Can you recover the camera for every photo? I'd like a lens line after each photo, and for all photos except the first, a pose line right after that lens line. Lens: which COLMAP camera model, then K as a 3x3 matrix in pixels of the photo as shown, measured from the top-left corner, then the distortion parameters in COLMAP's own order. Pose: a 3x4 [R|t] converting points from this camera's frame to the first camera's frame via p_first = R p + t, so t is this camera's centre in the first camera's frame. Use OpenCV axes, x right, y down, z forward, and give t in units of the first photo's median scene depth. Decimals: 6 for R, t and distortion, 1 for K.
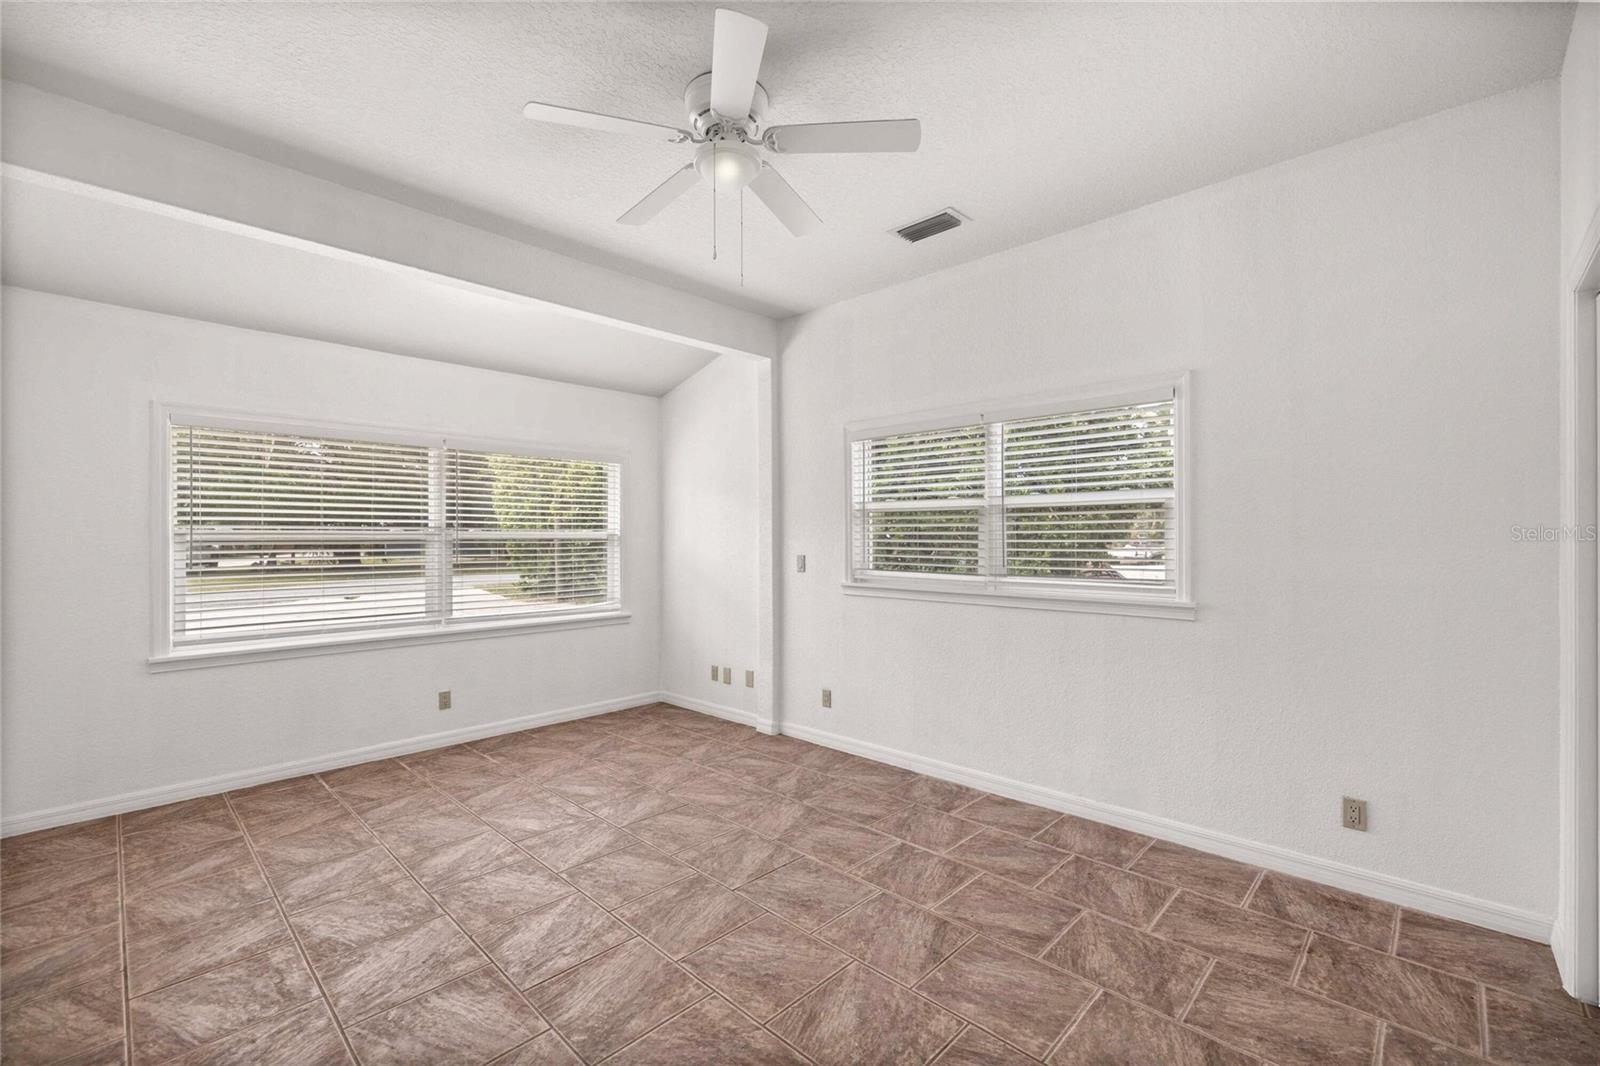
lens RADIAL K [[673.7, 0, 794.1], [0, 673.7, 530.8], [0, 0, 1]] dist [-0.000564, 0.000566]
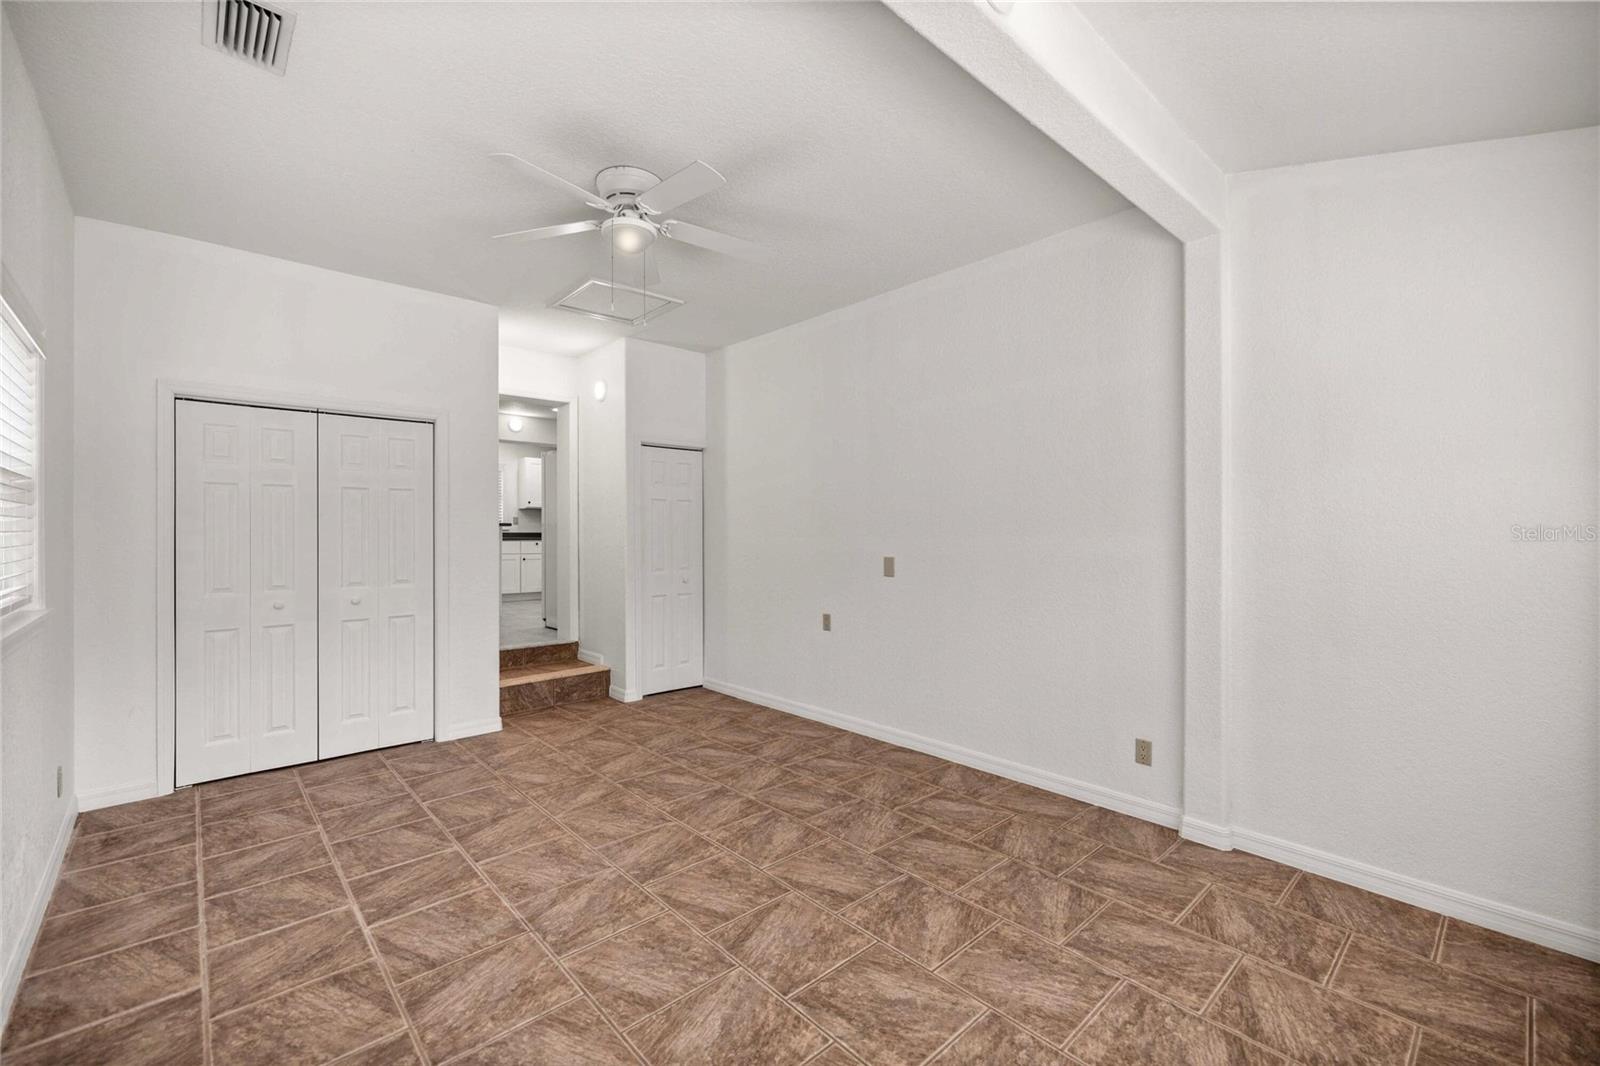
lens RADIAL K [[673.7, 0, 794.1], [0, 673.7, 530.8], [0, 0, 1]] dist [-0.000564, 0.000566]
pose [[-0.998249, 0.006203, 0.058823, -0.421668], [0.005427, 0.999896, -0.013339, 0.030066], [-0.058900, -0.012996, -0.998179, 1.982512]]
